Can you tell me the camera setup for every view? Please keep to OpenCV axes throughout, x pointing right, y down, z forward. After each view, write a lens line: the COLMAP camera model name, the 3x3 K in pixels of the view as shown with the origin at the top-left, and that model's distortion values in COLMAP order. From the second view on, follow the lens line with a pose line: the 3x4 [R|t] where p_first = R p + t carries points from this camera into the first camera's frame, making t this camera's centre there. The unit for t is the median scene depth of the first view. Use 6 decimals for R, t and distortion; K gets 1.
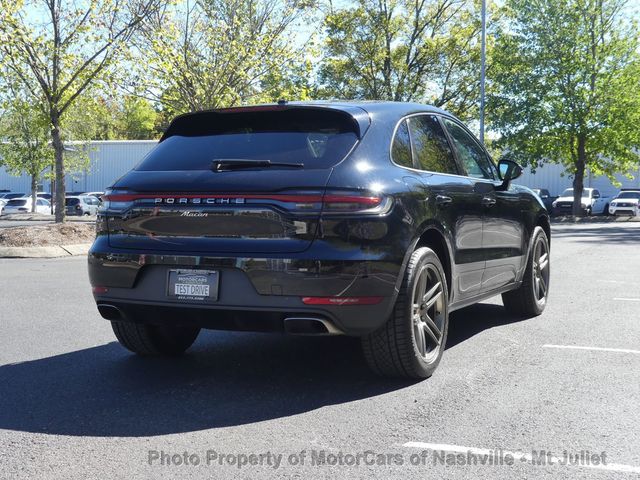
lens RADIAL K [[1099.3, 0, 320.4], [0, 1099.3, 242.0], [0, 0, 1]] dist [0.010128, 0.000000]
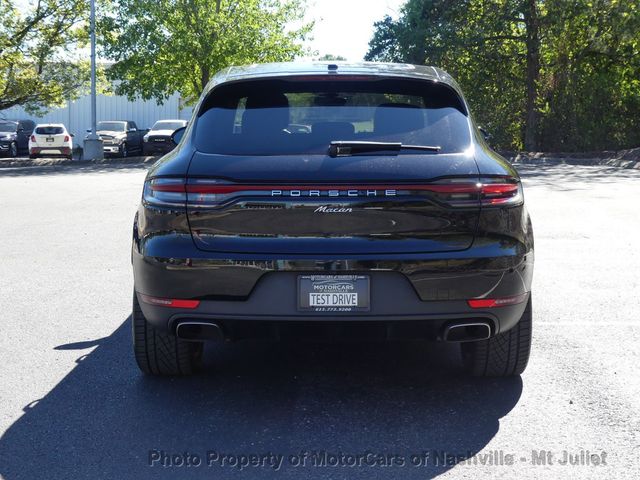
lens RADIAL K [[1269.4, 0, 319.6], [0, 1269.4, 240.1], [0, 0, 1]] dist [-0.081418, 0.000000]
pose [[0.910482, -0.045384, 0.411051, -0.452561], [0.023410, 0.998022, 0.058337, -0.050778], [-0.412886, -0.043492, 0.909744, 0.106469]]
